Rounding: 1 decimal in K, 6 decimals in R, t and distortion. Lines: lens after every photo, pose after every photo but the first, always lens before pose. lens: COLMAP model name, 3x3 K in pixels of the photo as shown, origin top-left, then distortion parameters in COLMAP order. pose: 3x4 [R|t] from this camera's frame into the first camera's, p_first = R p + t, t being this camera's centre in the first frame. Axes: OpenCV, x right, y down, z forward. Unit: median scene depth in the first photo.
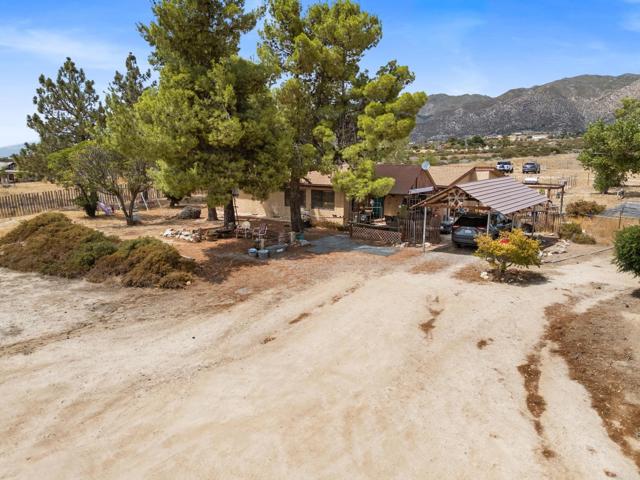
lens RADIAL K [[478.6, 0, 320.0], [0, 478.6, 240.0], [0, 0, 1]] dist [0.077029, -0.079812]
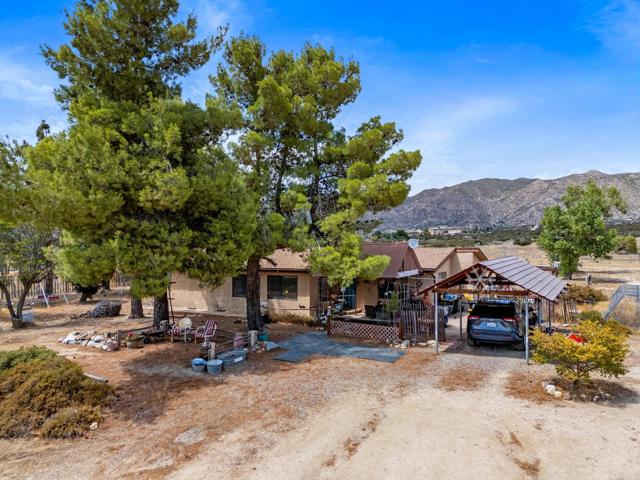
lens RADIAL K [[478.6, 0, 320.0], [0, 478.6, 240.0], [0, 0, 1]] dist [0.077029, -0.079812]
pose [[0.989396, -0.002757, 0.145217, -0.067306], [0.030428, 0.981567, -0.188679, -0.012485], [-0.142020, 0.191097, 0.971243, 0.269388]]
